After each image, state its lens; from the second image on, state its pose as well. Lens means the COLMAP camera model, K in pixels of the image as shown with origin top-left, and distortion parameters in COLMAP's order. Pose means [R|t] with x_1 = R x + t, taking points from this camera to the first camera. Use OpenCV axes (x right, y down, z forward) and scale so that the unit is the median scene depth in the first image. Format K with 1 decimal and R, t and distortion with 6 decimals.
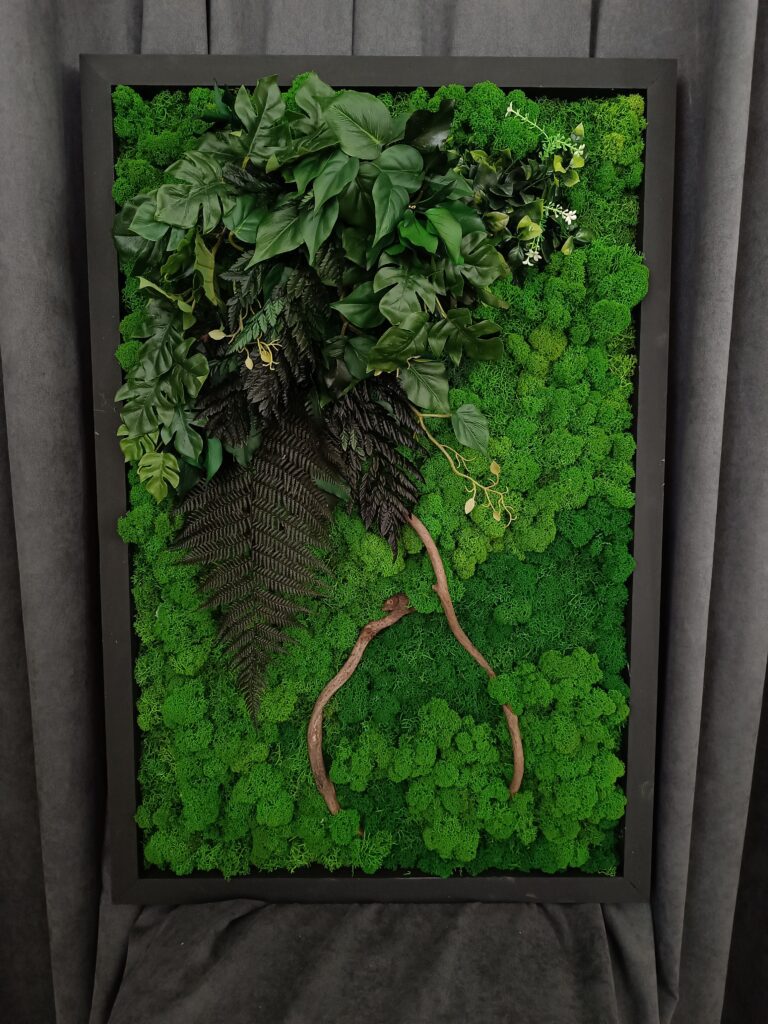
lens RADIAL K [[717.5, 0, 395.0], [0, 717.5, 509.0], [0, 0, 1]] dist [-0.002004, -0.000293]
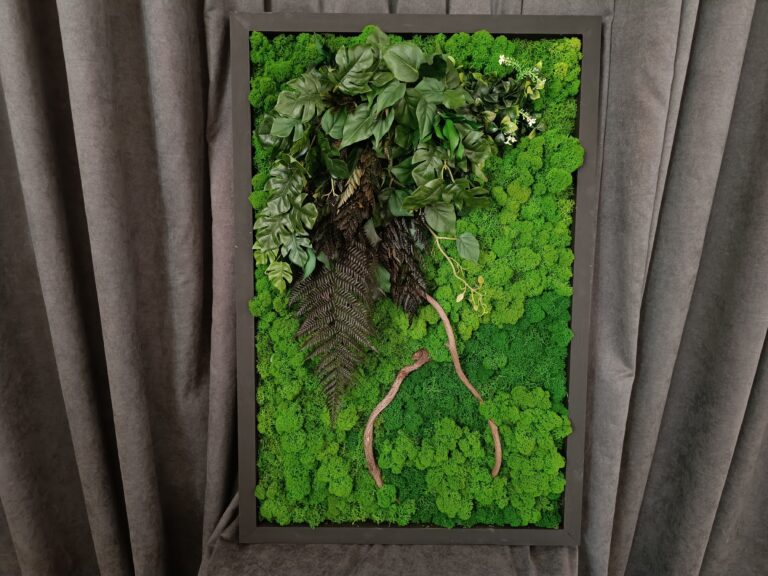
lens RADIAL K [[546.1, 0, 384.0], [0, 546.1, 288.0], [0, 0, 1]] dist [0.002448, -0.002282]
pose [[0.999891, 0.009506, -0.011263, -0.068756], [-0.009510, 0.999955, -0.000270, -0.016207], [0.011260, 0.000377, 0.999937, -0.212353]]
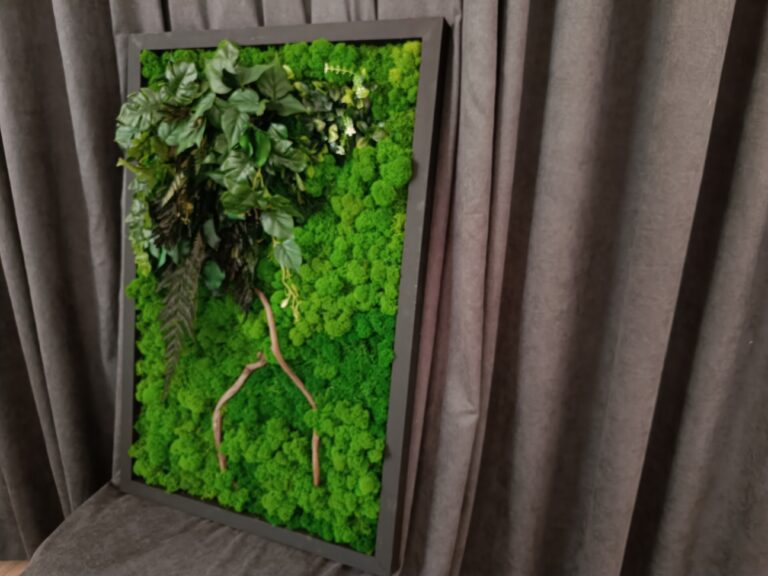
lens RADIAL K [[538.1, 0, 384.0], [0, 538.1, 288.0], [0, 0, 1]] dist [-0.002004, -0.000293]
pose [[0.926201, 0.117346, -0.358303, 0.702194], [-0.115143, 0.992967, 0.027560, -0.087938], [0.359017, 0.015730, 0.933198, -0.057010]]
